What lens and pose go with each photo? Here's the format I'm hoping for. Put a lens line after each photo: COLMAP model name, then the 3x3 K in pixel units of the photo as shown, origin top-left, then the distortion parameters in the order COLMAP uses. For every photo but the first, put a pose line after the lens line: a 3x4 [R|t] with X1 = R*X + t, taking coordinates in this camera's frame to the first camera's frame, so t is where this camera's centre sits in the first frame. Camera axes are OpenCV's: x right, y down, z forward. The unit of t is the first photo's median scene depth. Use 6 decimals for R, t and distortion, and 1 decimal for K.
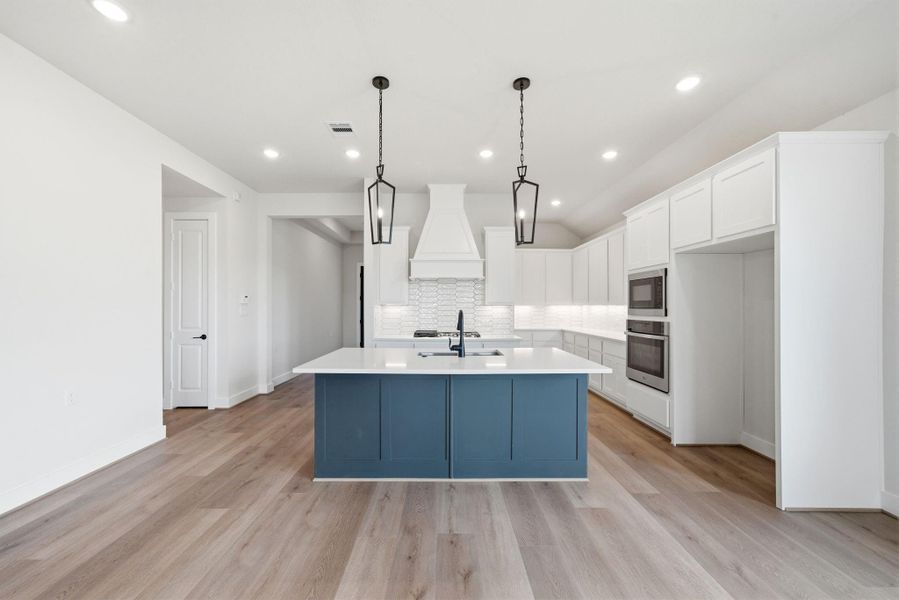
lens RADIAL K [[346.4, 0, 440.5], [0, 346.4, 305.2], [0, 0, 1]] dist [0.006914, 0.001160]
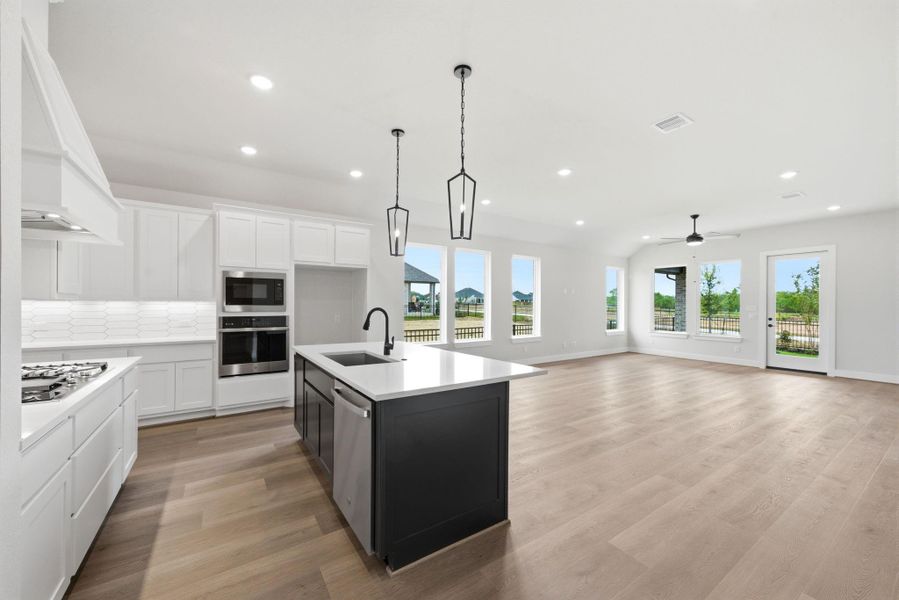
lens RADIAL K [[346.4, 0, 440.9], [0, 346.4, 305.8], [0, 0, 1]] dist [0.006914, 0.001160]
pose [[-0.553384, -0.002801, 0.832922, -0.664956], [-0.004897, 0.999988, 0.000108, 0.007516], [-0.832912, -0.004019, -0.553391, 1.106202]]
